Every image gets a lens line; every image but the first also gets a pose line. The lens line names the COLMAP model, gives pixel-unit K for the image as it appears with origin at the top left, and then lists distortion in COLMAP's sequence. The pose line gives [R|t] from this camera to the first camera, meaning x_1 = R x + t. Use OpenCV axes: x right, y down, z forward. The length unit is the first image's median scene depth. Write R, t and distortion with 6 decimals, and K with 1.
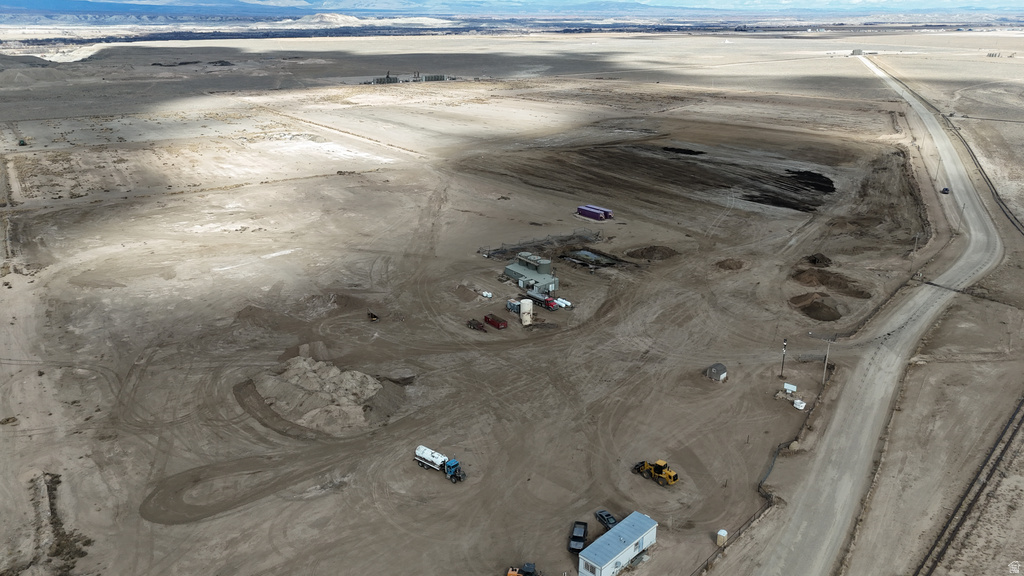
lens RADIAL K [[745.5, 0, 509.0], [0, 745.5, 307.3], [0, 0, 1]] dist [0.062905, -0.057267]
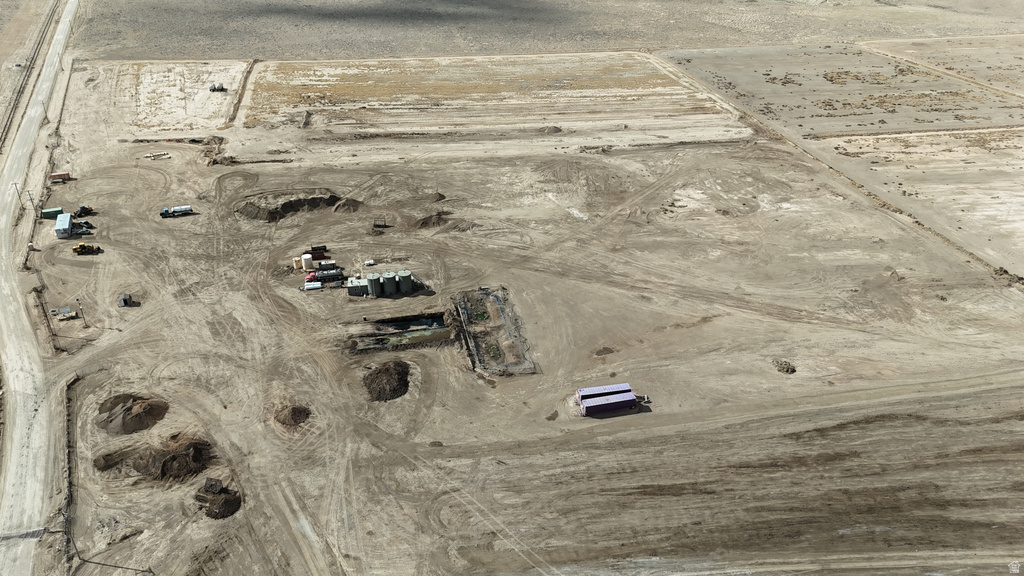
lens RADIAL K [[745.5, 0, 509.0], [0, 745.5, 307.3], [0, 0, 1]] dist [0.062905, -0.057267]
pose [[-0.390959, 0.464859, -0.794391, 0.815653], [-0.344006, 0.726736, 0.594571, -0.709423], [0.853705, 0.505728, -0.124210, 1.312772]]
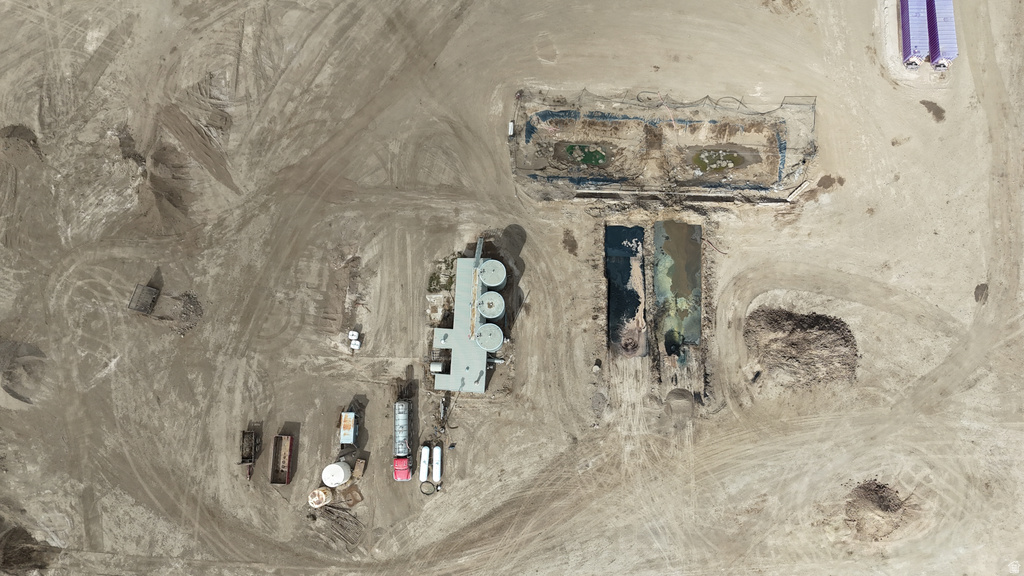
lens RADIAL K [[745.5, 0, 509.0], [0, 745.5, 307.3], [0, 0, 1]] dist [0.062905, -0.057267]
pose [[0.797647, 0.592519, -0.112608, 0.101219], [-0.203771, 0.440482, 0.874330, -0.497399], [0.567659, -0.674460, 0.472088, 0.791903]]
